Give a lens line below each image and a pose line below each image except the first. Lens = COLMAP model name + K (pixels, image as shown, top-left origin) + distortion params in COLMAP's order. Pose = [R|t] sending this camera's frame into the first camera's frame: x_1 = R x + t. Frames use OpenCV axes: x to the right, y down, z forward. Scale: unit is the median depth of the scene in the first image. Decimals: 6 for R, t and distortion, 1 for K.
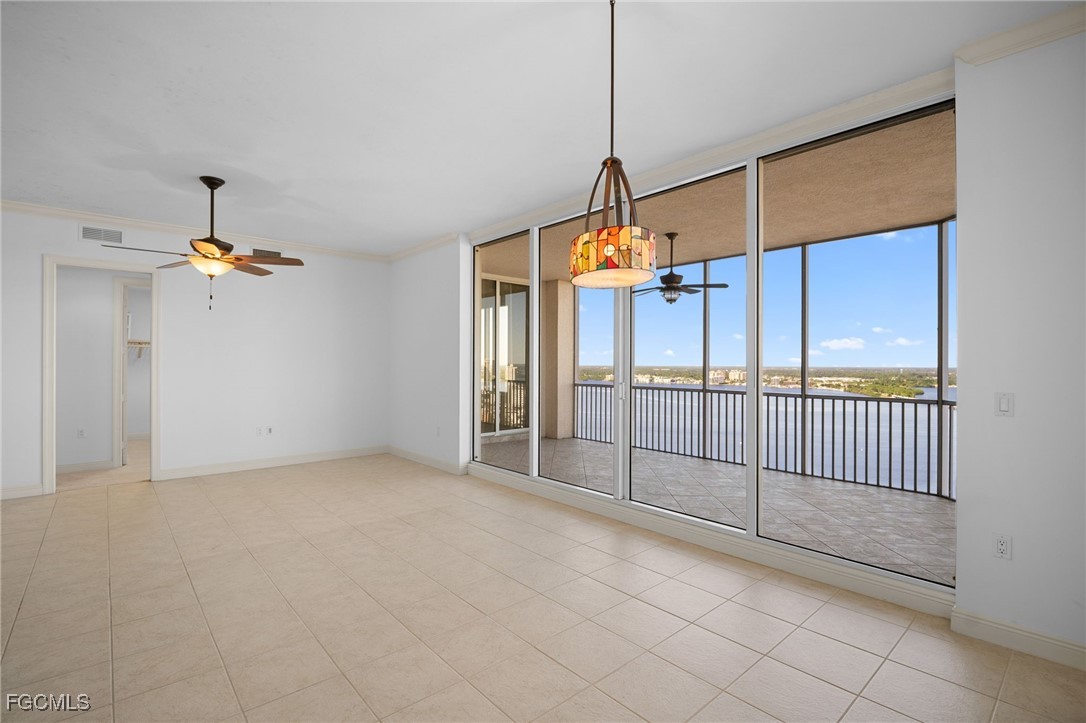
lens RADIAL K [[501.3, 0, 536.4], [0, 501.3, 357.9], [0, 0, 1]] dist [-0.005133, -0.001201]
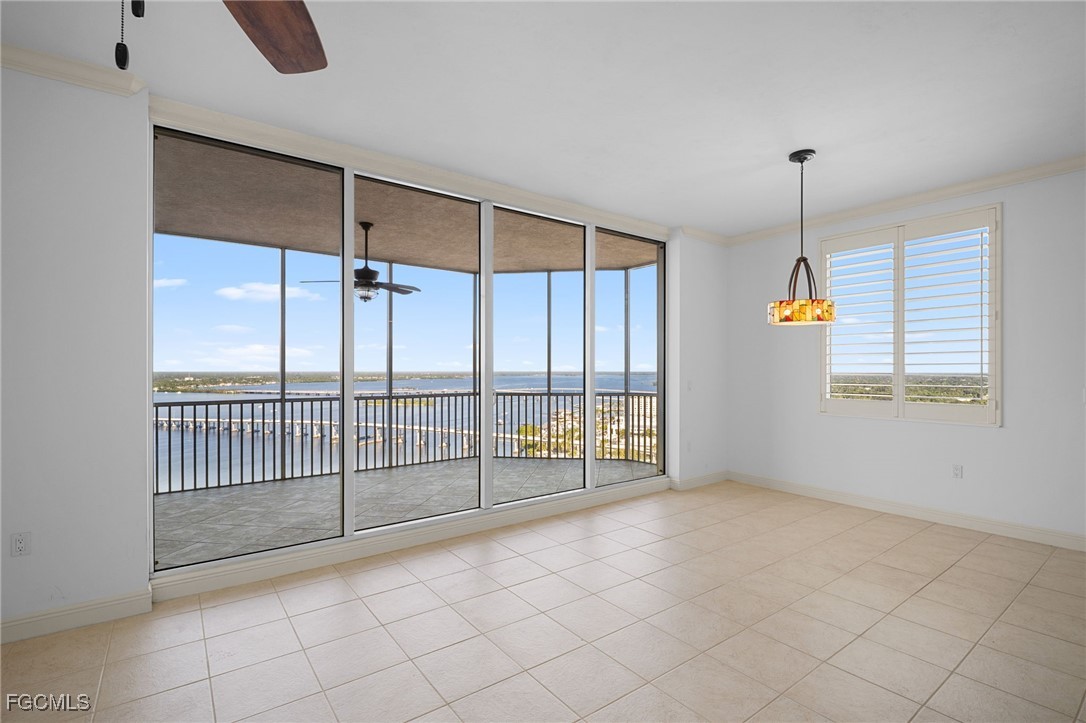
lens RADIAL K [[501.3, 0, 537.5], [0, 501.3, 371.2], [0, 0, 1]] dist [-0.005133, -0.001201]
pose [[0.077023, -0.009332, 0.996986, -0.605019], [-0.011500, 0.999881, 0.010247, 0.003105], [-0.996963, -0.012254, 0.076906, 0.630144]]
